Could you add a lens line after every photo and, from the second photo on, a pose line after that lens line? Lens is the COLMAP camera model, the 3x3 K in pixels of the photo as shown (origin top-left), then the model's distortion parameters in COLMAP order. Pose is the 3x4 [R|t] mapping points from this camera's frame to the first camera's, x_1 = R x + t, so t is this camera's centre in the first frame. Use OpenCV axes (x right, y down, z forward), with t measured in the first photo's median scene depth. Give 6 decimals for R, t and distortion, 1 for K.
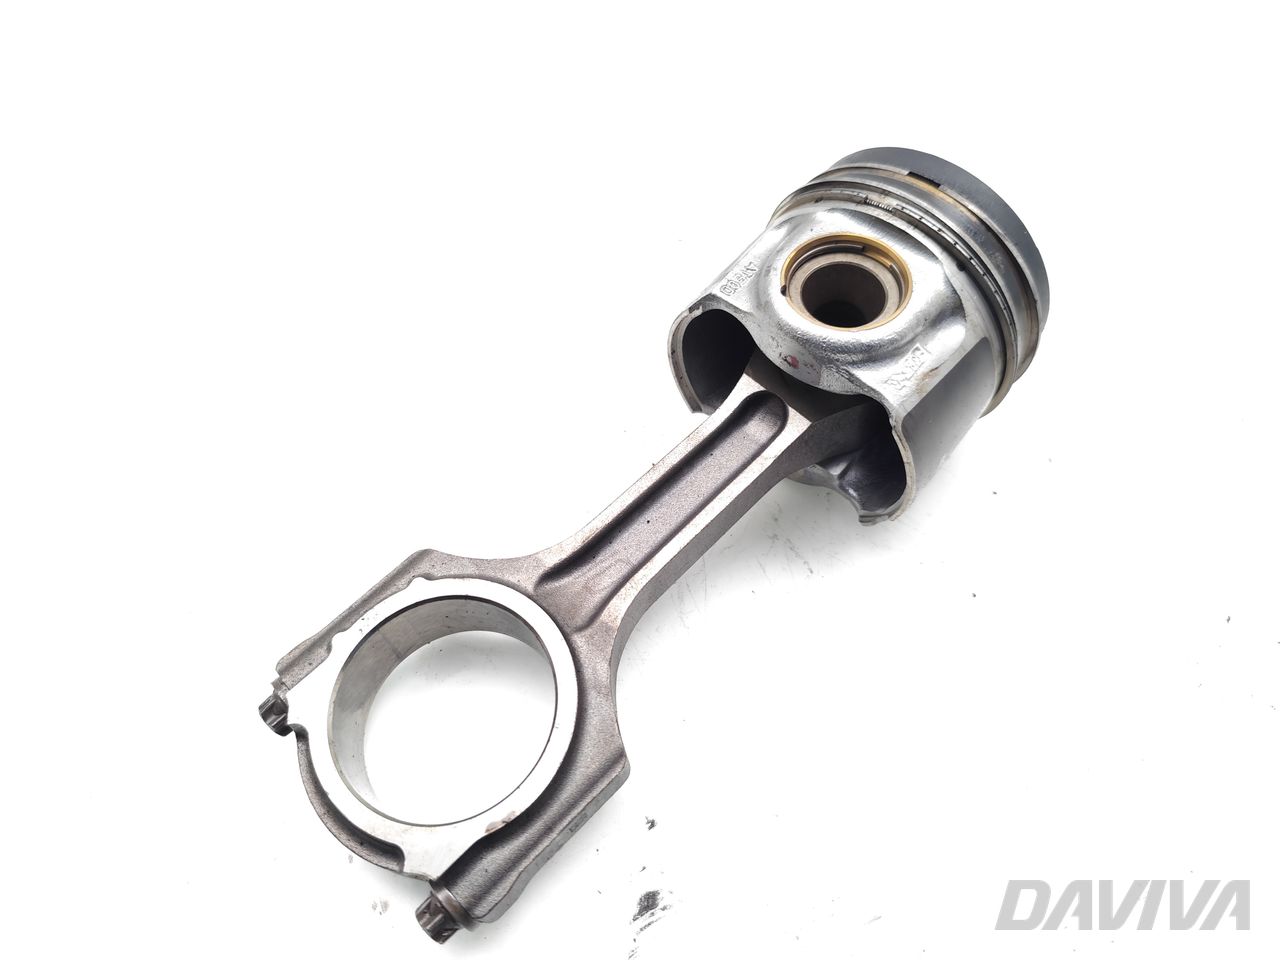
lens RADIAL K [[973.6, 0, 640.0], [0, 973.6, 480.0], [0, 0, 1]] dist [-0.000513, 0.000192]
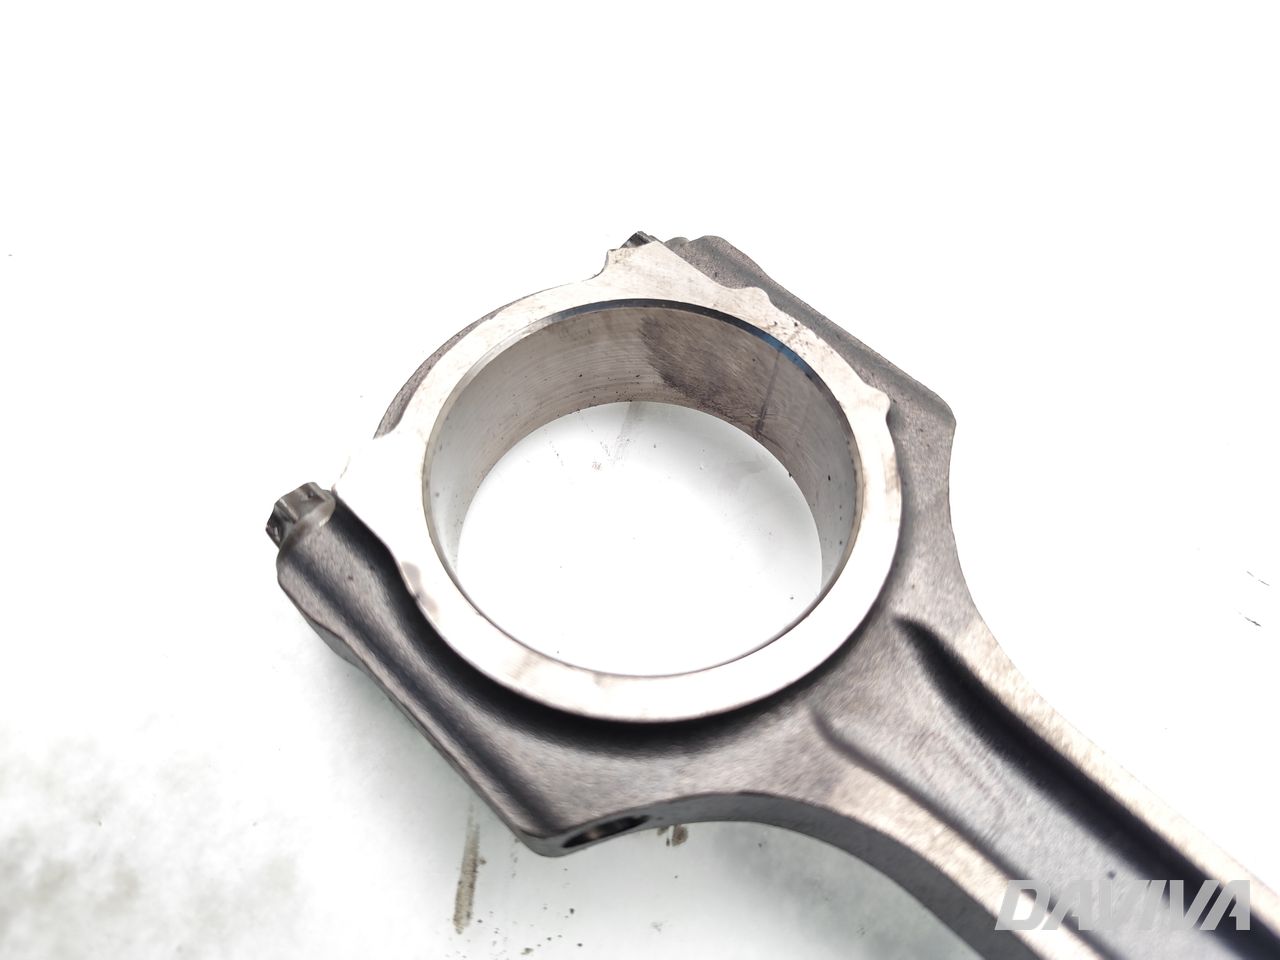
lens RADIAL K [[973.6, 0, 640.0], [0, 973.6, 480.0], [0, 0, 1]] dist [-0.000513, 0.000192]
pose [[0.018208, 0.886575, -0.462227, 0.045216], [-0.880432, 0.233303, 0.412806, 0.013364], [0.473823, 0.399443, 0.784817, 0.546858]]
